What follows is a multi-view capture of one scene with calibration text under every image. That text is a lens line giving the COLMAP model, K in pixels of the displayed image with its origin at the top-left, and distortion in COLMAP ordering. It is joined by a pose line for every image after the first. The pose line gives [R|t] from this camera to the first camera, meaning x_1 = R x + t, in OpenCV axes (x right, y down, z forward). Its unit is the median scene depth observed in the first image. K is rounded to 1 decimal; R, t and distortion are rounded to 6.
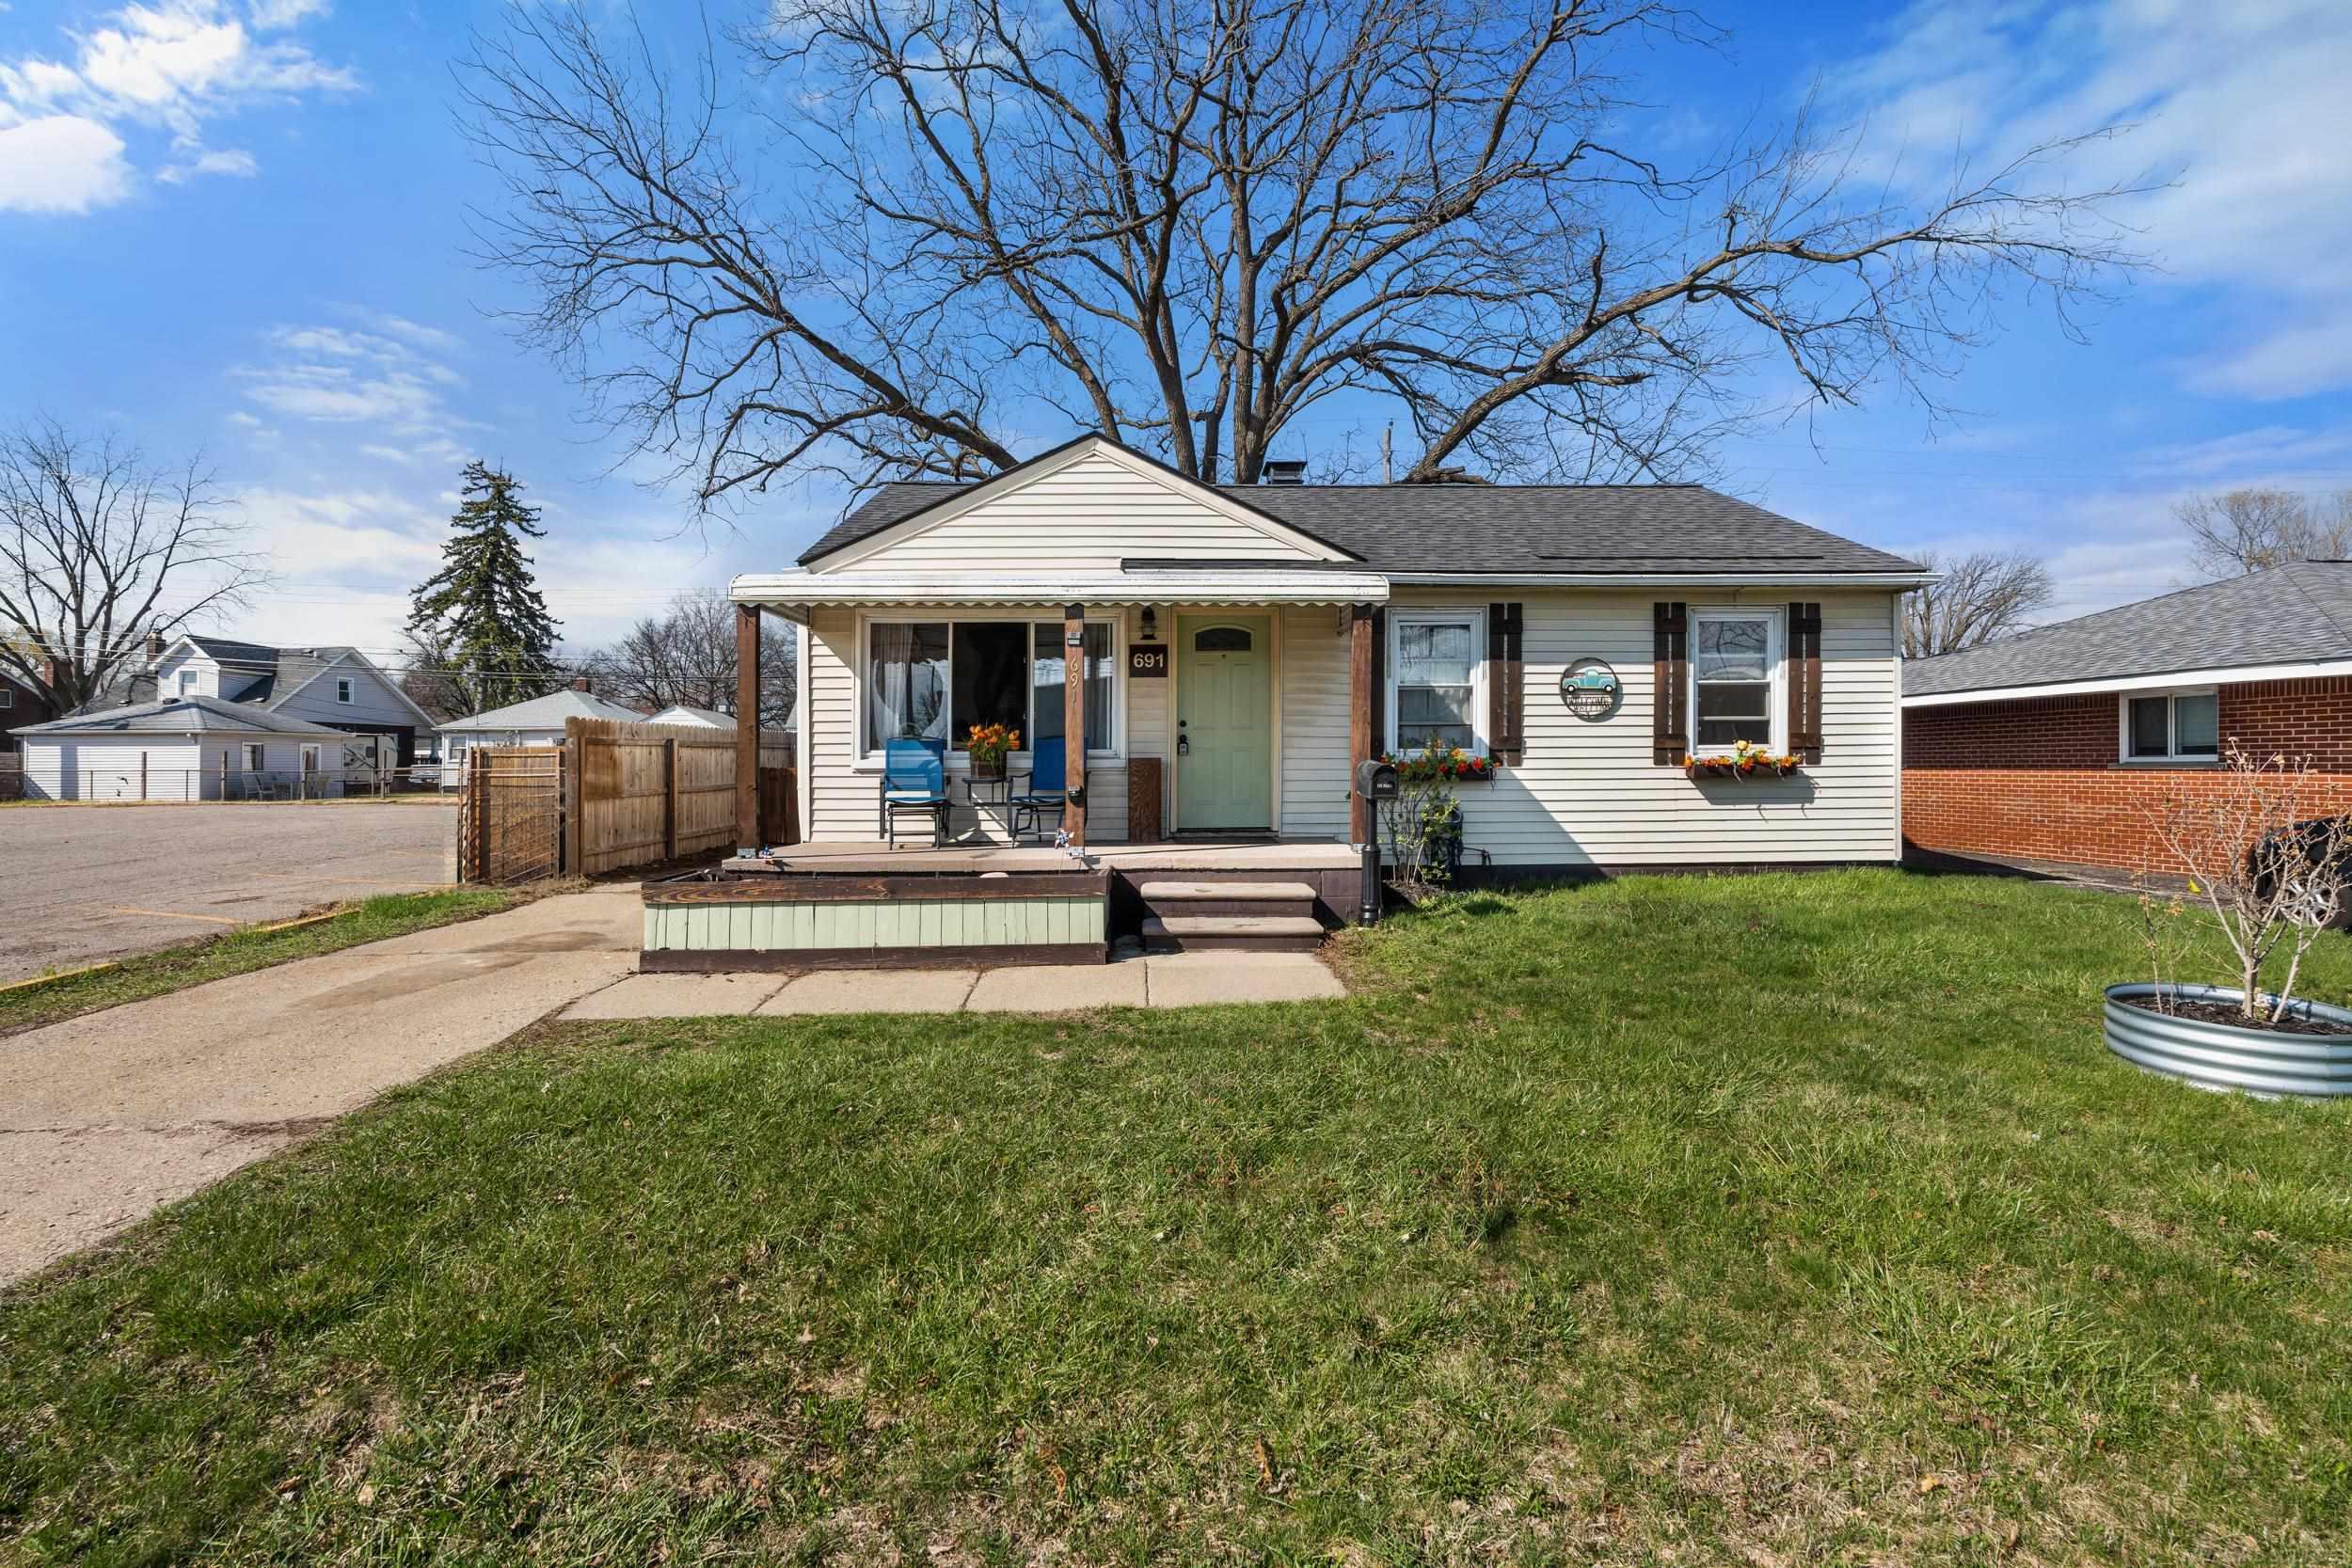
lens RADIAL K [[1044.8, 0, 1184.4], [0, 1044.8, 768.5], [0, 0, 1]] dist [-0.002365, 0.000548]
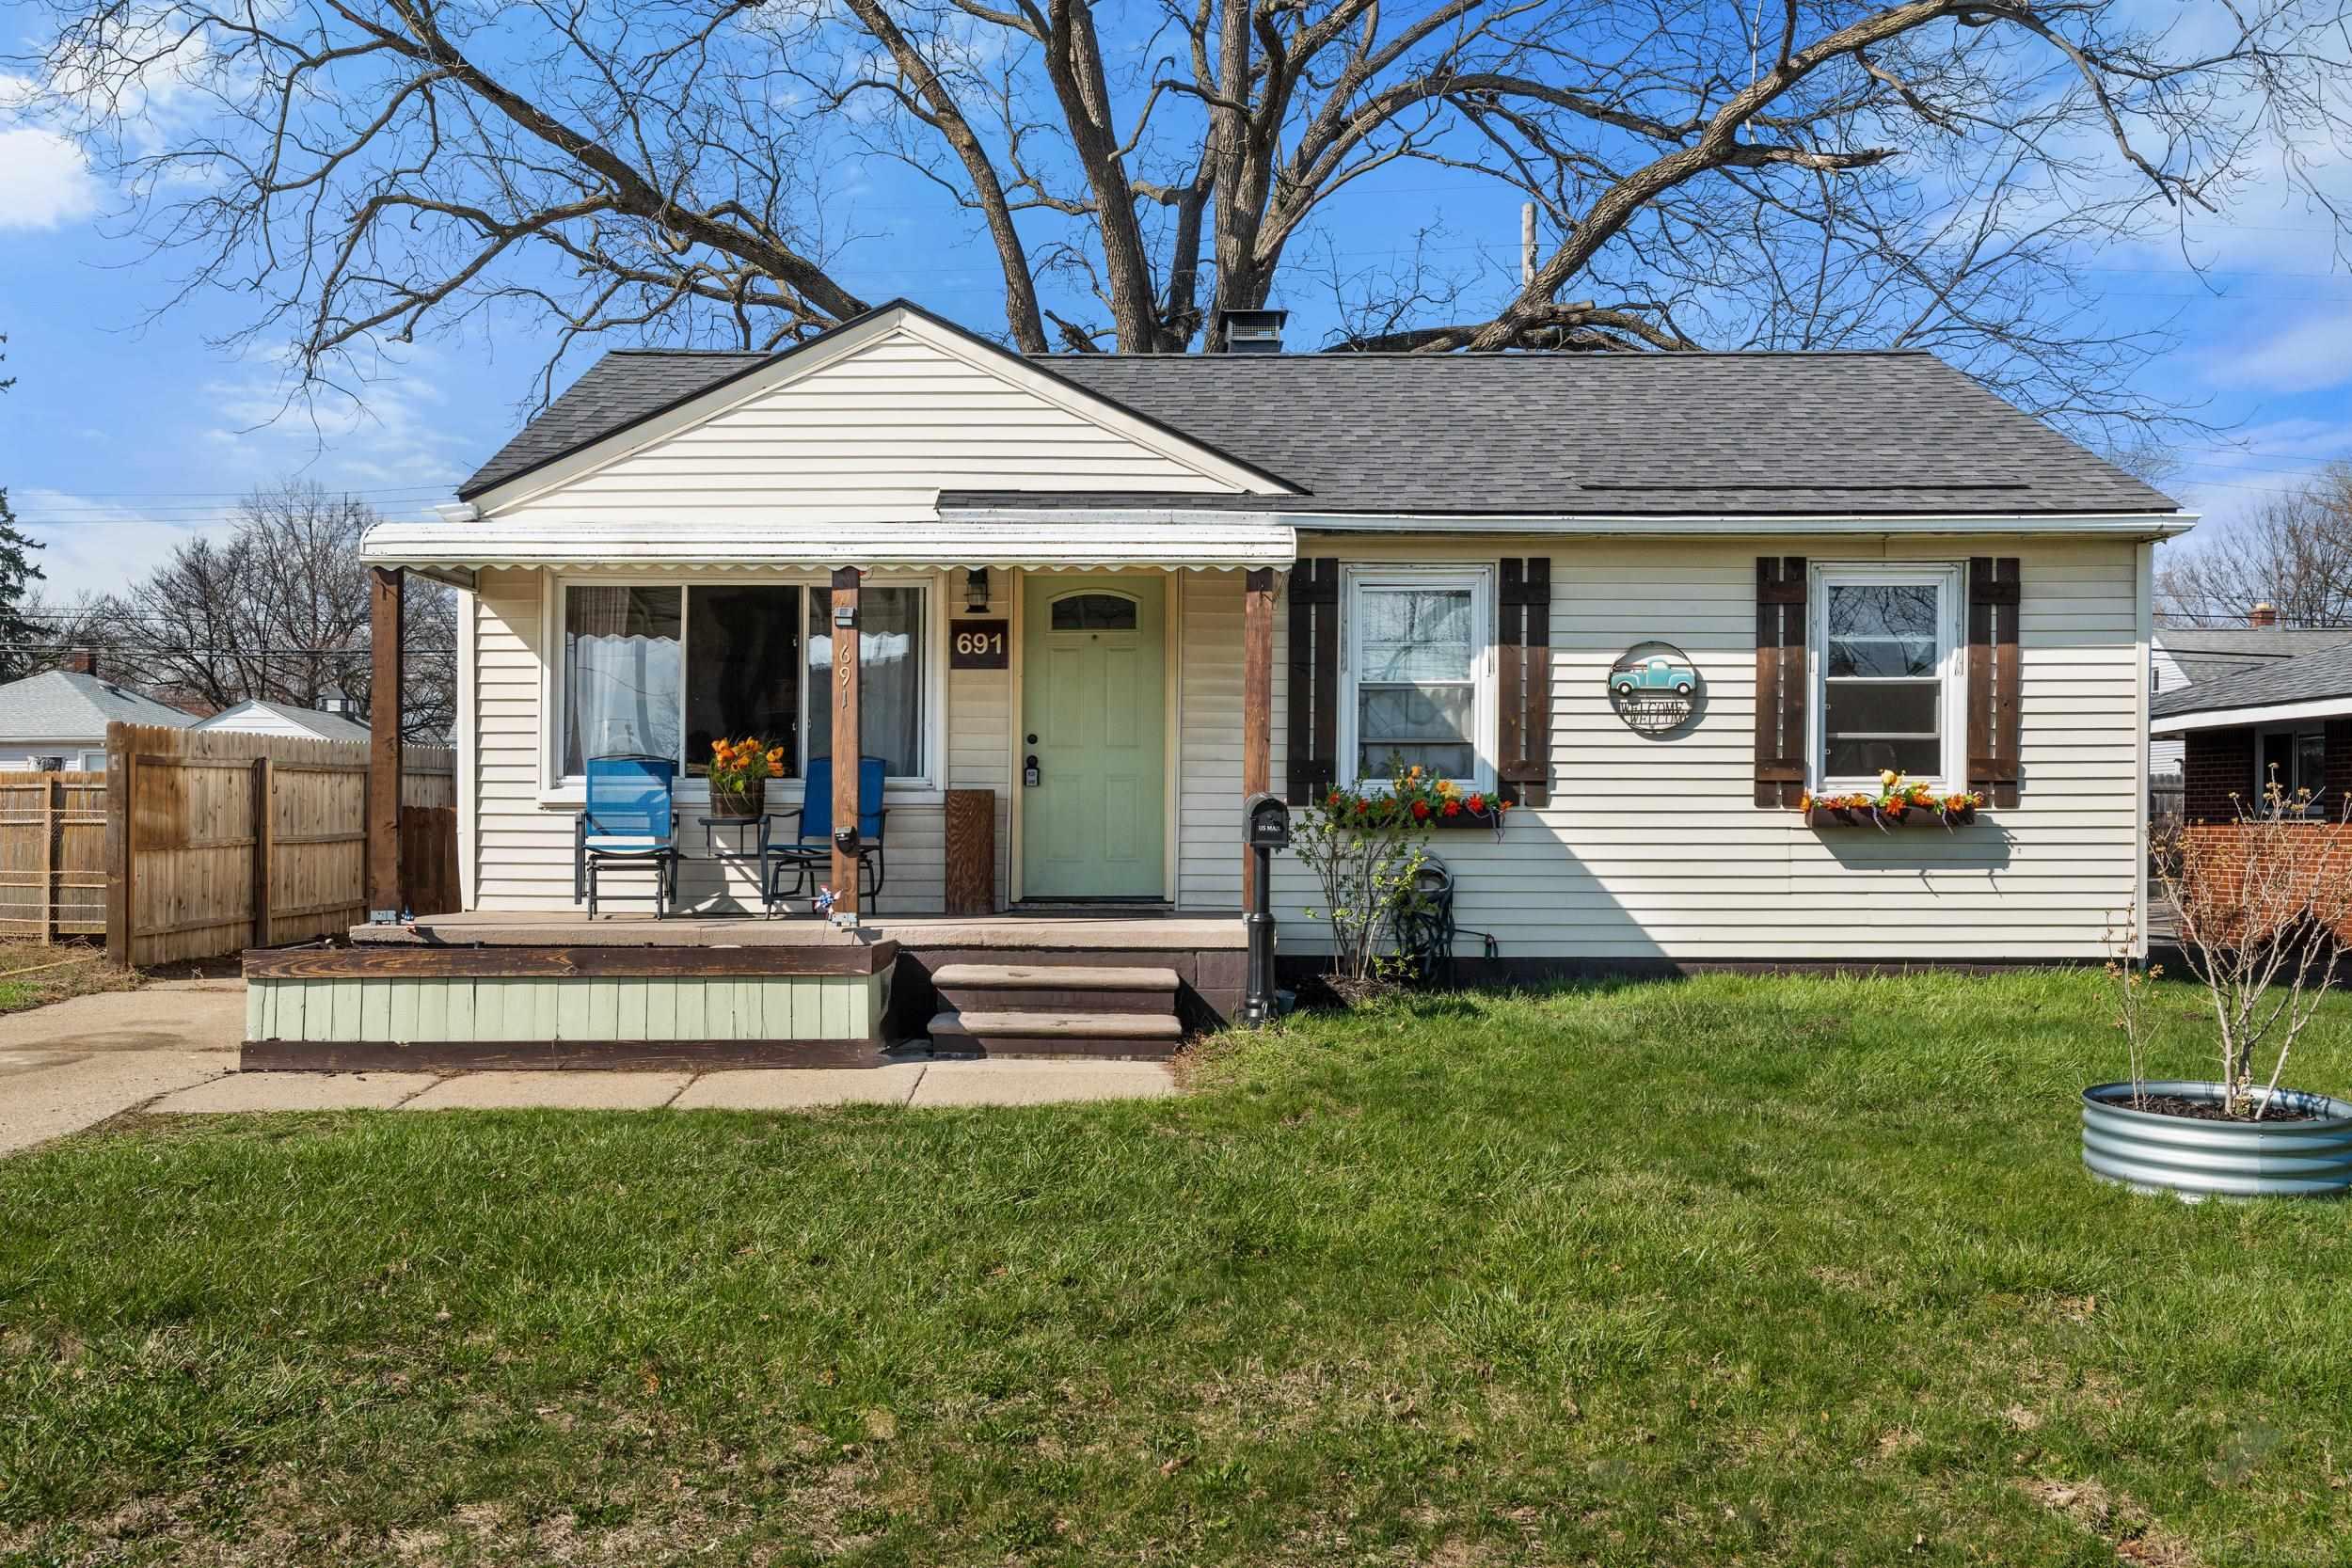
lens RADIAL K [[2064.9, 0, 1148.0], [0, 2064.9, 840.5], [0, 0, 1]] dist [0.012371, -0.009429]
pose [[0.999208, 0.008214, -0.038943, 0.121987], [-0.007972, 0.999948, 0.006365, 0.012470], [0.038993, -0.006049, 0.999221, -0.303517]]
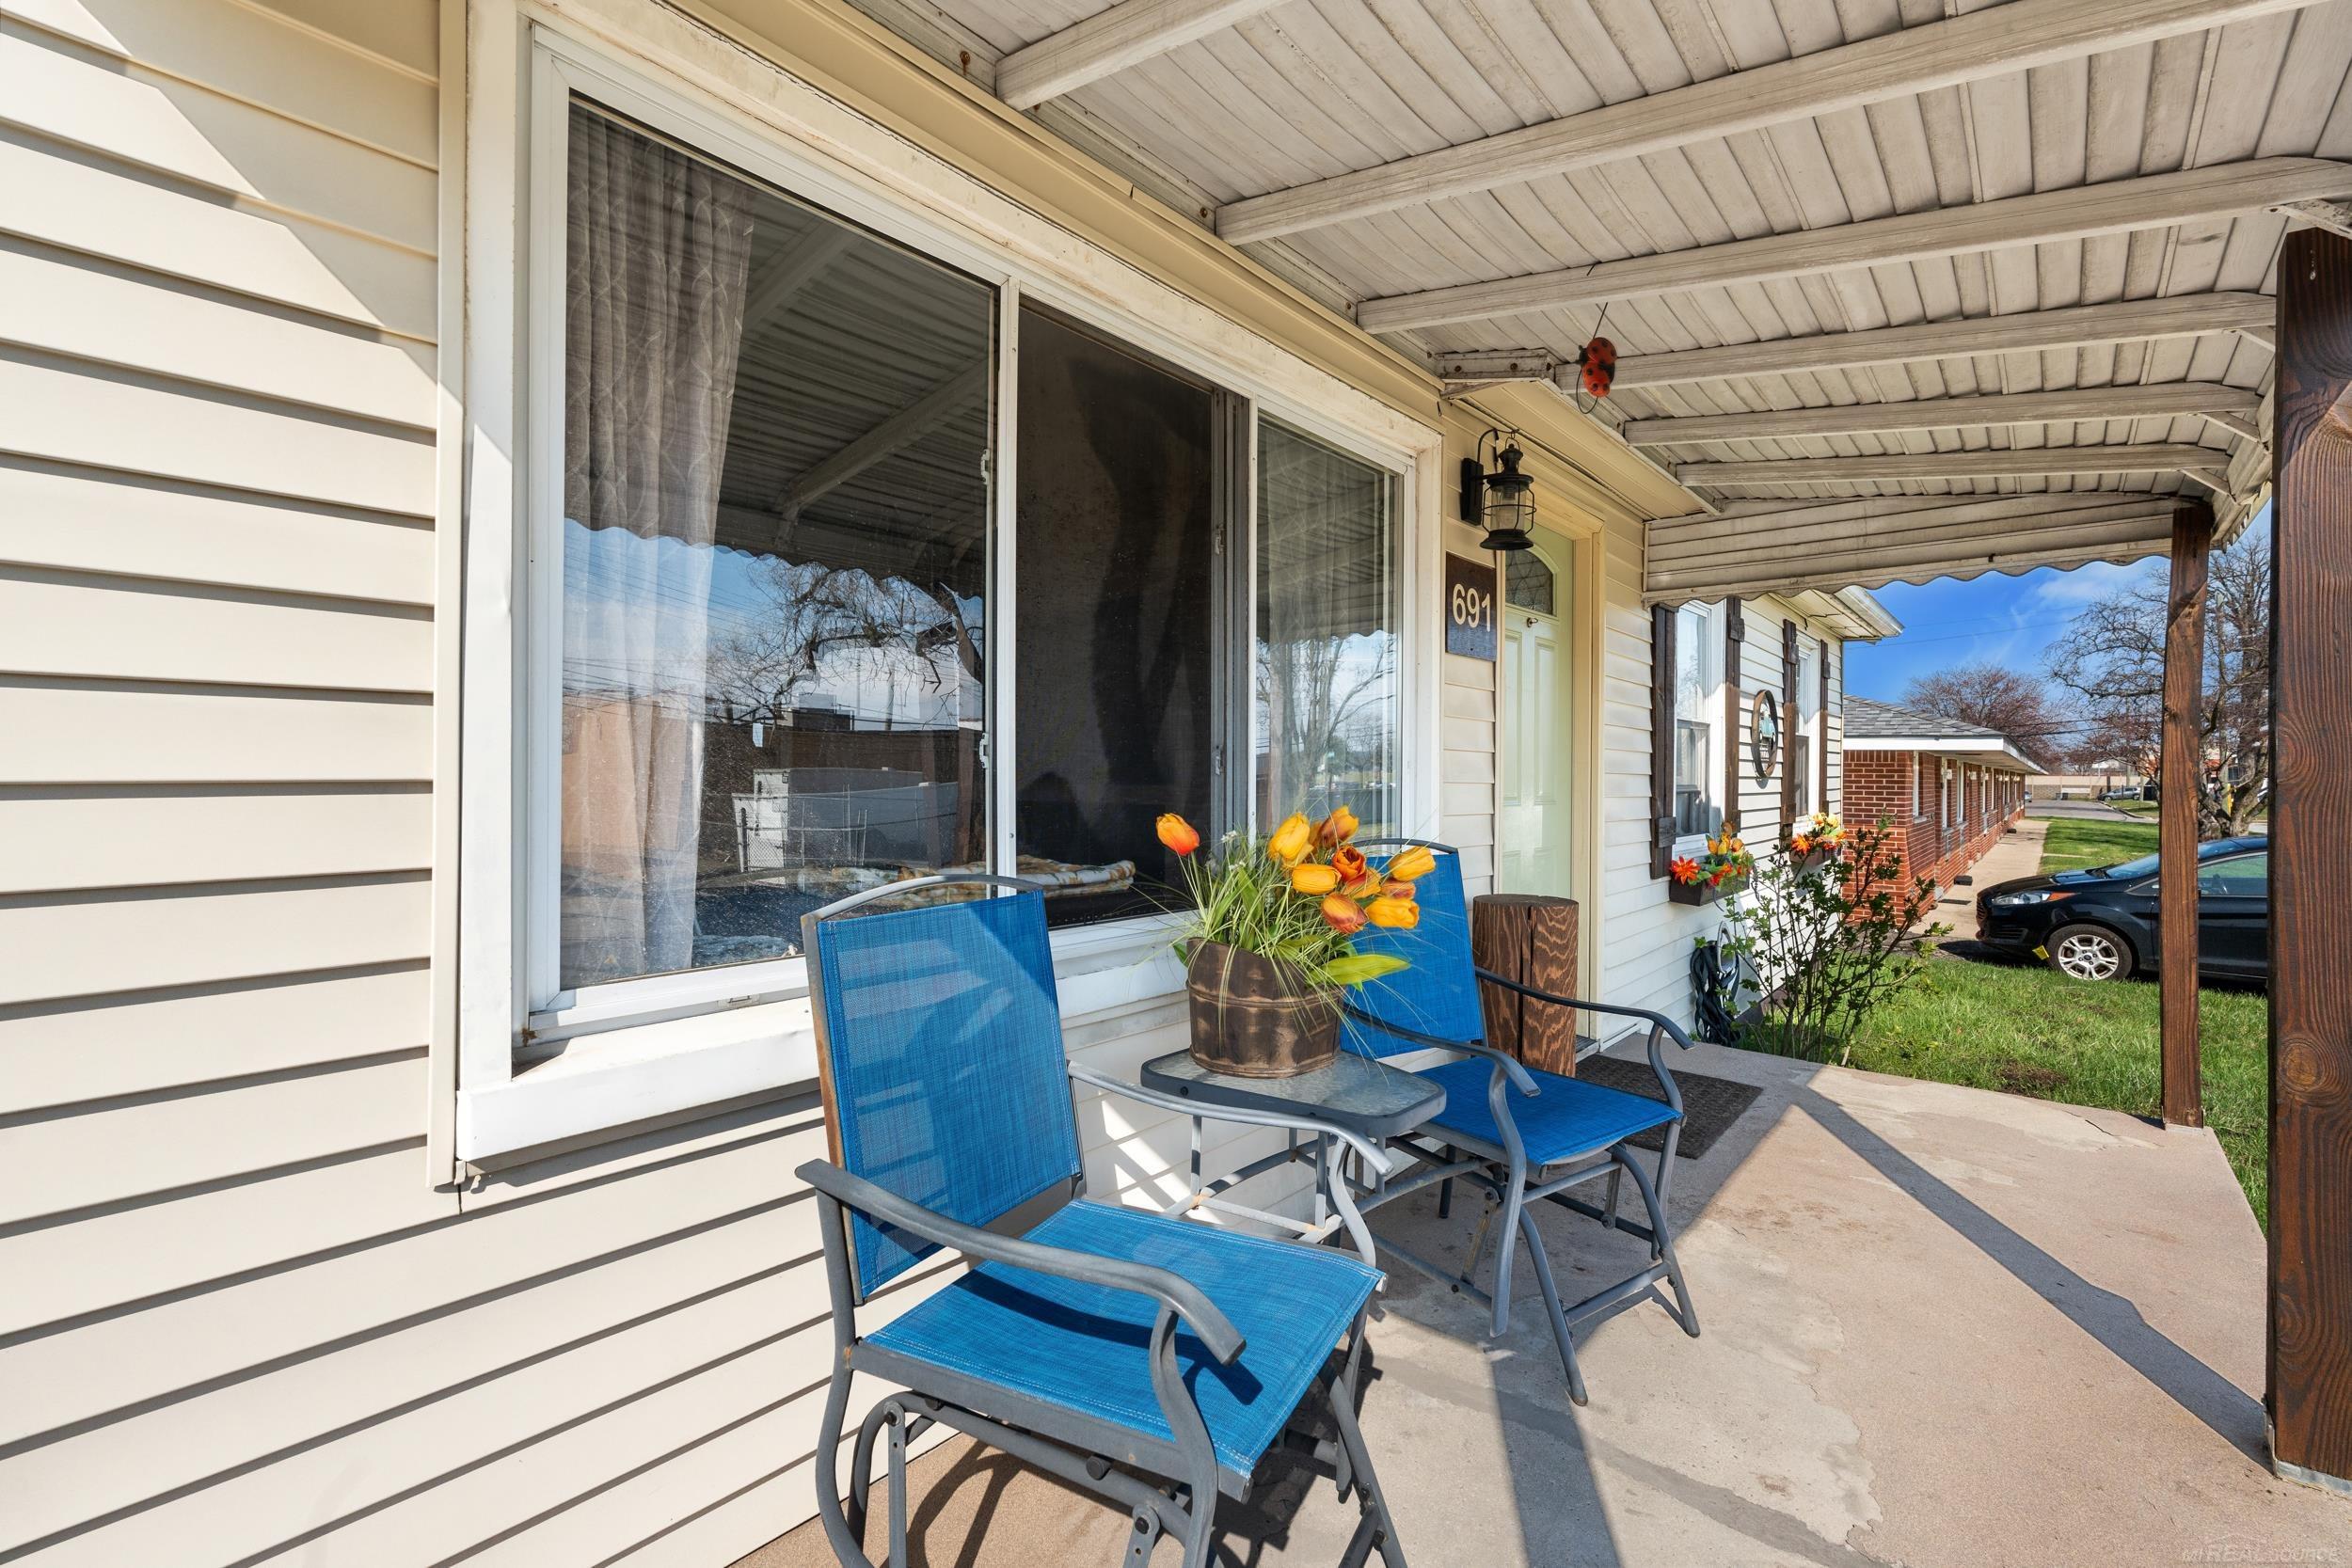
lens RADIAL K [[1044.8, 0, 1206.8], [0, 1044.8, 778.7], [0, 0, 1]] dist [-0.002365, 0.000548]
pose [[0.665071, 0.008340, 0.746734, -0.337476], [-0.013577, 0.999907, 0.000925, -0.045676], [-0.746657, -0.010754, 0.665123, 0.816474]]
